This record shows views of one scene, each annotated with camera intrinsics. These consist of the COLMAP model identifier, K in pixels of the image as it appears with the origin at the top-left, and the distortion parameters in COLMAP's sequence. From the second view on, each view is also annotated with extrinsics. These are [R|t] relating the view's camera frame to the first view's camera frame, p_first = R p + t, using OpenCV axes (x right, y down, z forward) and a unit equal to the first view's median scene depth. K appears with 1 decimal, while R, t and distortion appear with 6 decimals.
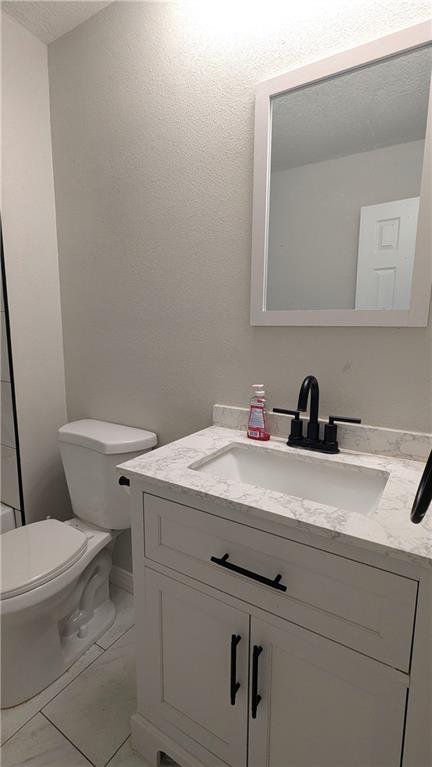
lens RADIAL K [[365.7, 0, 214.7], [0, 365.7, 385.1], [0, 0, 1]] dist [-0.002551, 0.008036]
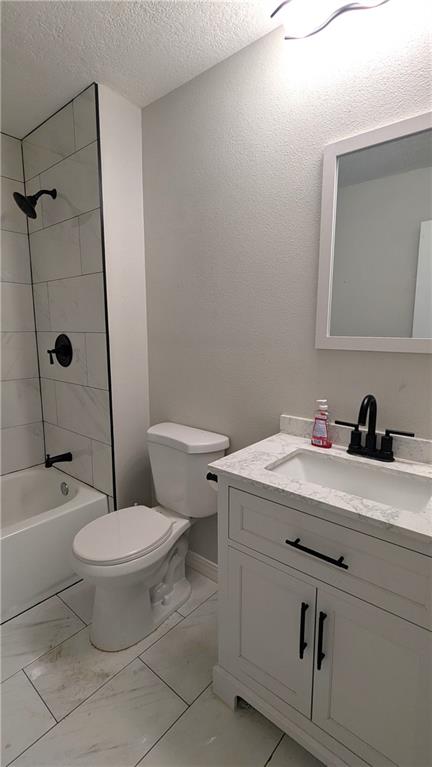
lens RADIAL K [[365.7, 0, 214.7], [0, 365.7, 385.1], [0, 0, 1]] dist [-0.002551, 0.008036]
pose [[0.990785, 0.013502, -0.134766, -0.067874], [-0.013040, 0.999906, 0.004310, -0.052104], [0.134811, -0.002513, 0.990868, -0.217115]]
